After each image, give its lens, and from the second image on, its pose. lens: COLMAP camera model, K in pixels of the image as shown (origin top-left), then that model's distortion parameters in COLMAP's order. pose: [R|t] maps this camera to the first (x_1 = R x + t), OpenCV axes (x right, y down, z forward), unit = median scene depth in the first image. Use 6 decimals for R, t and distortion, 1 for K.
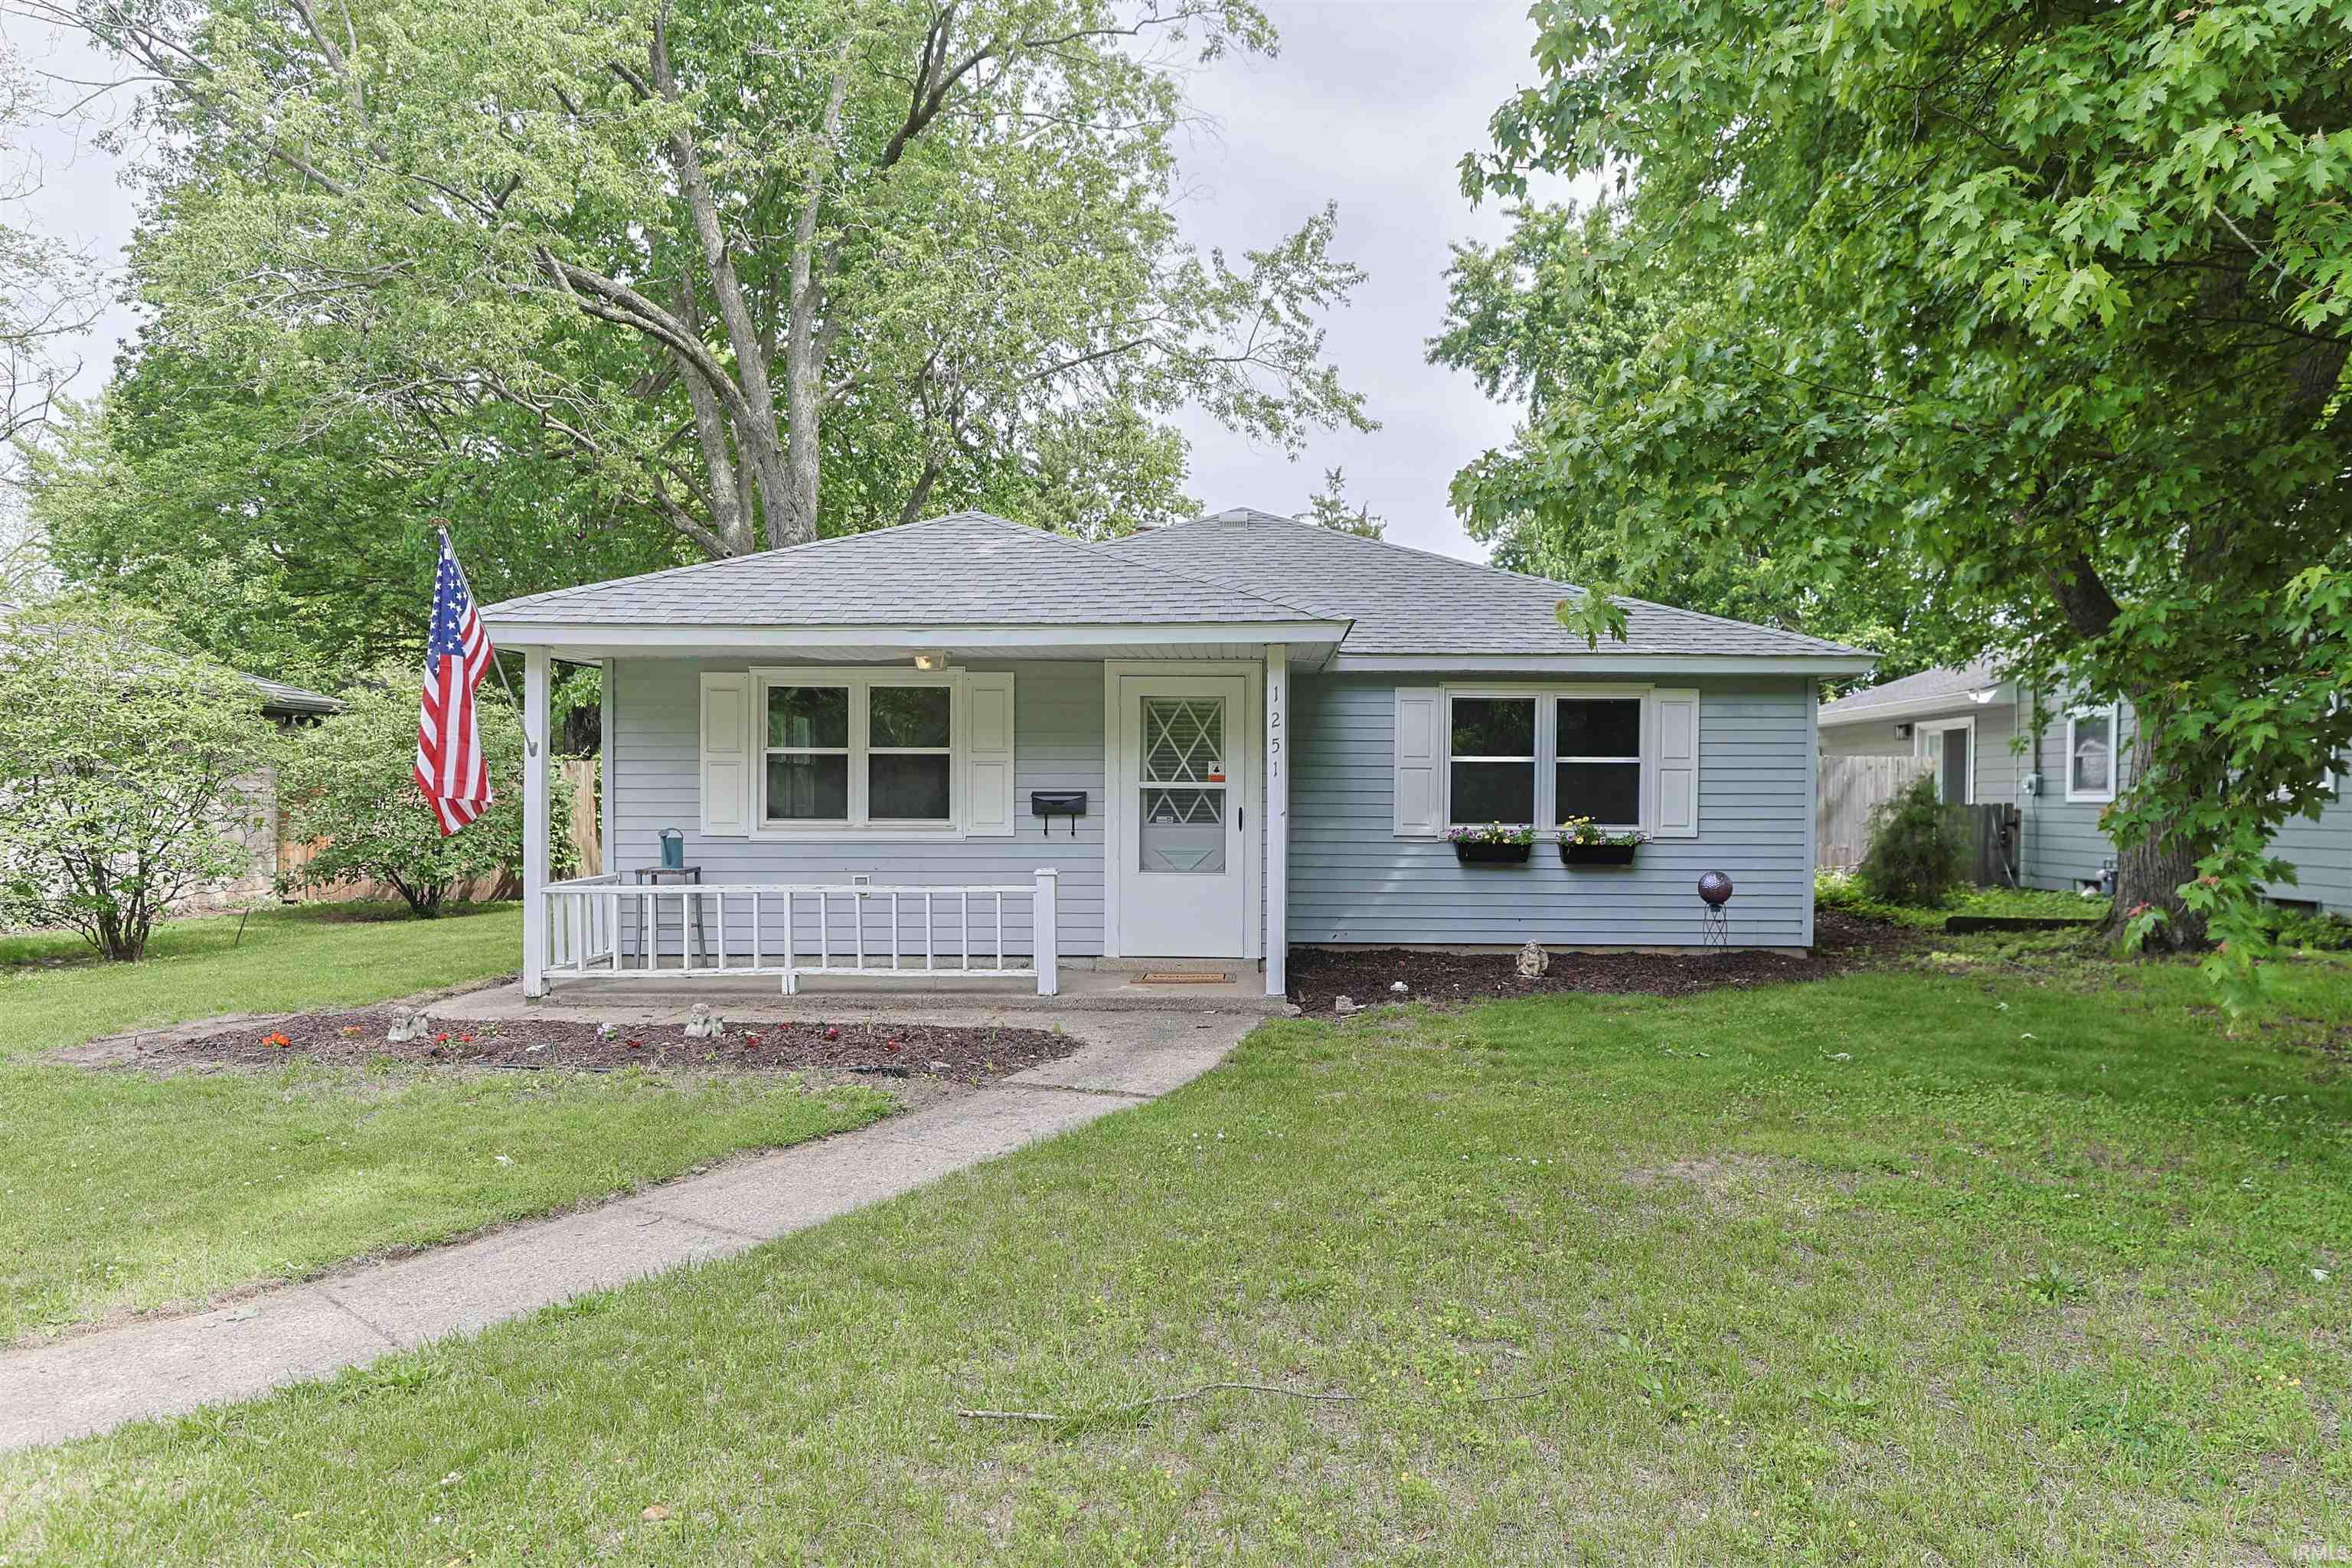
lens RADIAL K [[1553.1, 0, 1181.9], [0, 1553.1, 810.8], [0, 0, 1]] dist [0.006162, -0.000867]
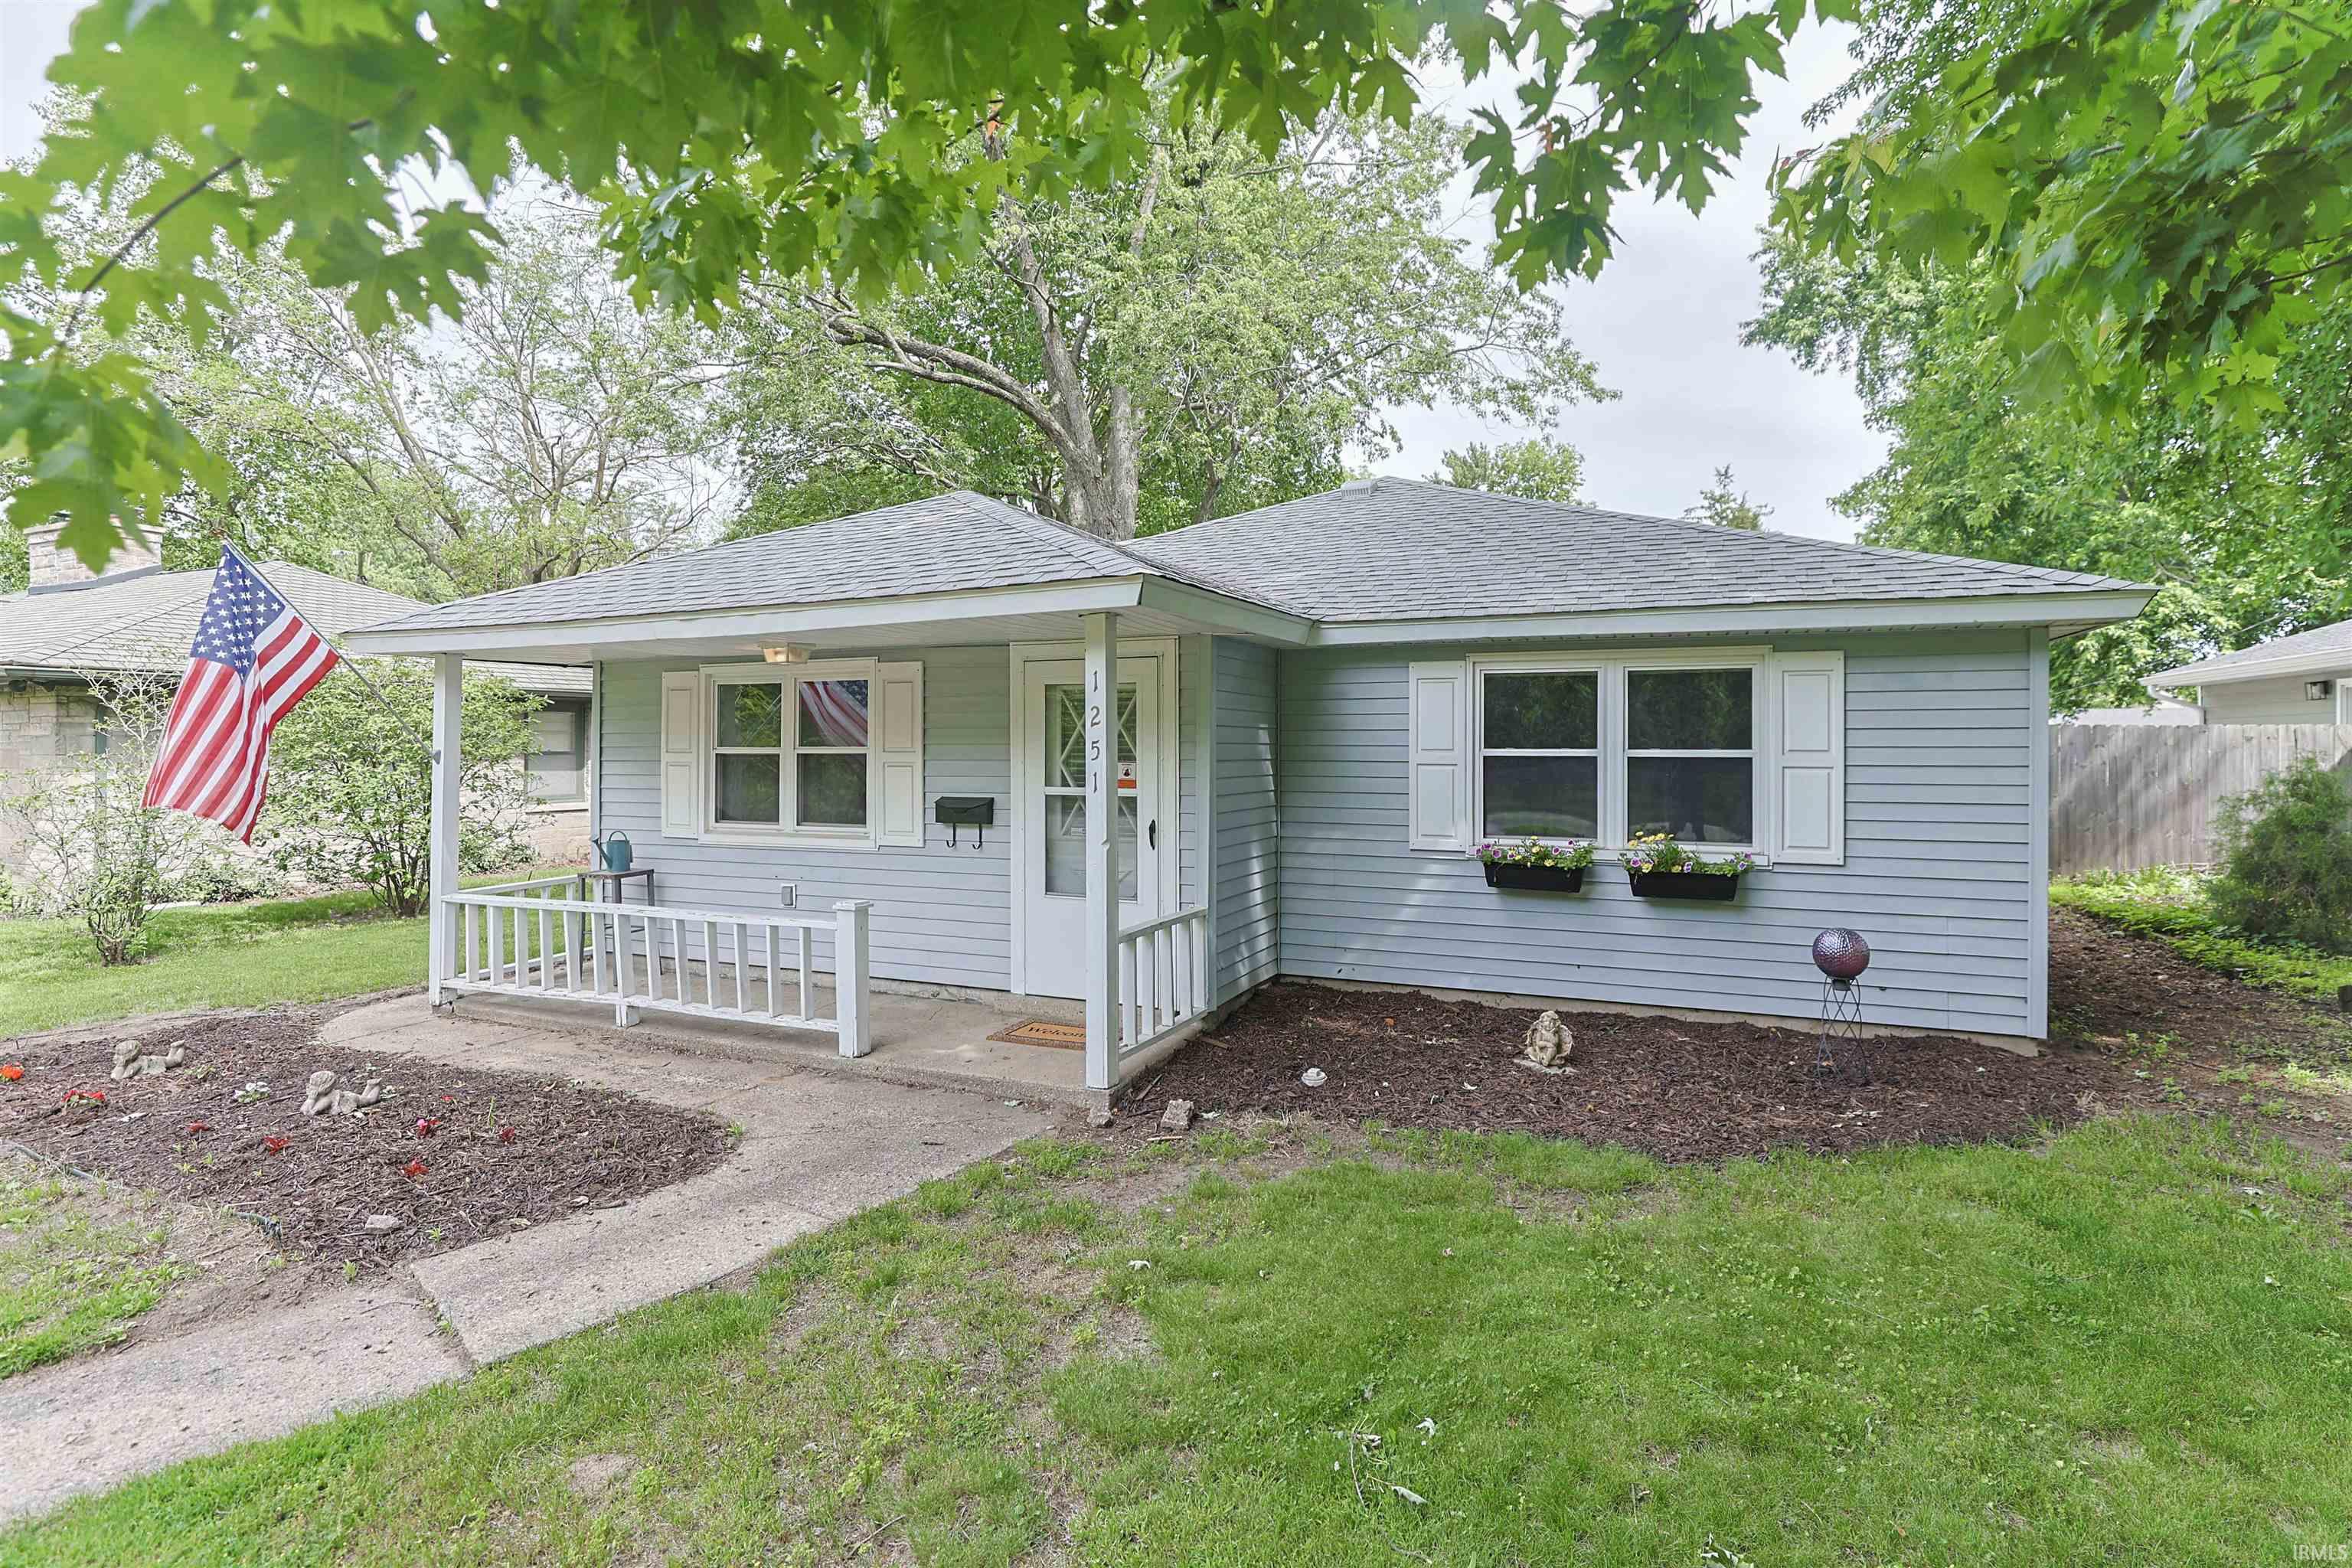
lens RADIAL K [[1181.0, 0, 1142.2], [0, 1181.0, 718.8], [0, 0, 1]] dist [-0.008920, 0.007420]
pose [[0.928808, -0.015215, -0.370248, 0.250434], [0.002099, 0.999357, -0.035804, -0.031442], [0.370554, 0.032478, 0.928243, 0.416373]]
